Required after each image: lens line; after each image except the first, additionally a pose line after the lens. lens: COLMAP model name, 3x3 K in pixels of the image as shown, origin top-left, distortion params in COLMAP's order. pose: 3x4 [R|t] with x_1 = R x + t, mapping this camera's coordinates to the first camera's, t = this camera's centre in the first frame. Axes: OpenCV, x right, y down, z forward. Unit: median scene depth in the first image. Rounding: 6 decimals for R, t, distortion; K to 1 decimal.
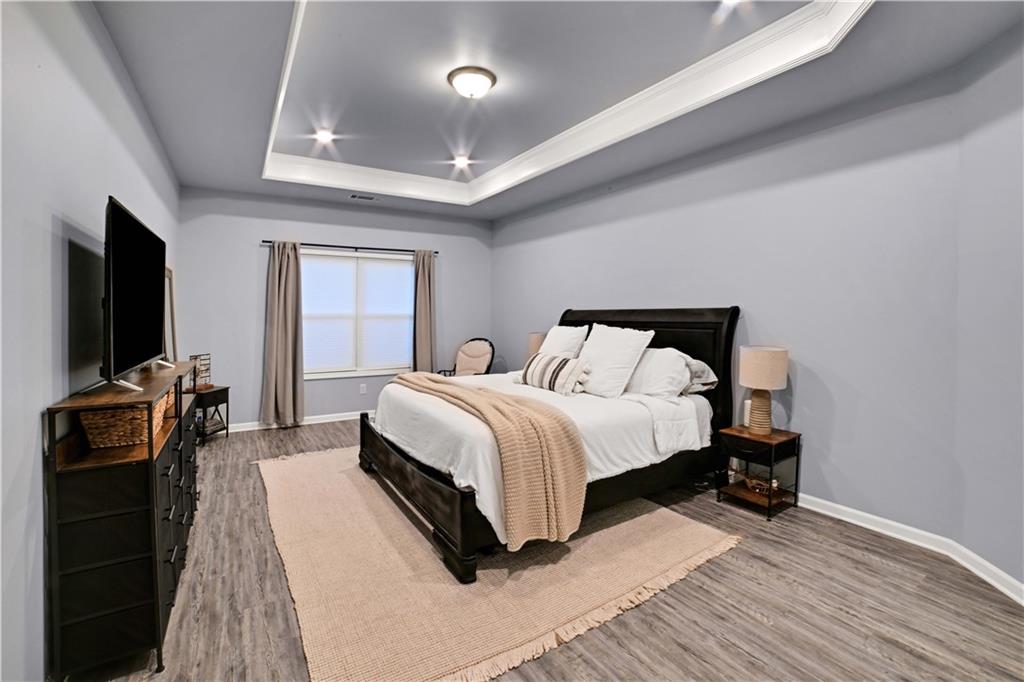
lens RADIAL K [[443.2, 0, 507.7], [0, 443.2, 316.2], [0, 0, 1]] dist [-0.071563, 0.000414]
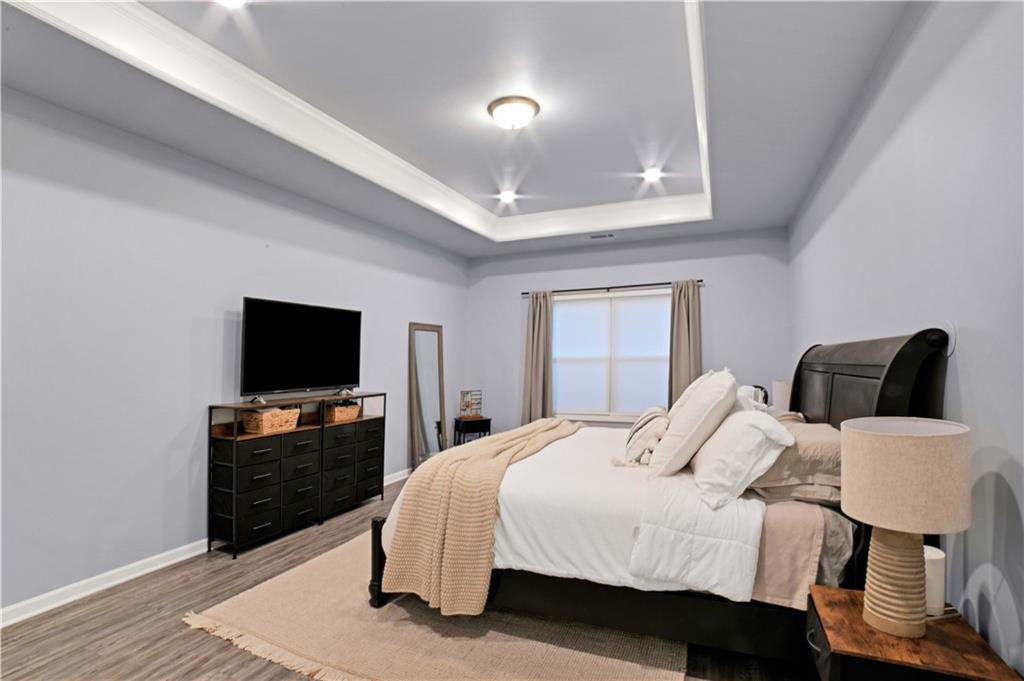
lens RADIAL K [[479.7, 0, 512.0], [0, 479.7, 340.5], [0, 0, 1]] dist [-0.092363, 0.000104]
pose [[0.557885, -0.041125, -0.828899, 0.678029], [0.008819, 0.999009, -0.043629, 0.006009], [0.829871, 0.017030, 0.557695, 0.395842]]
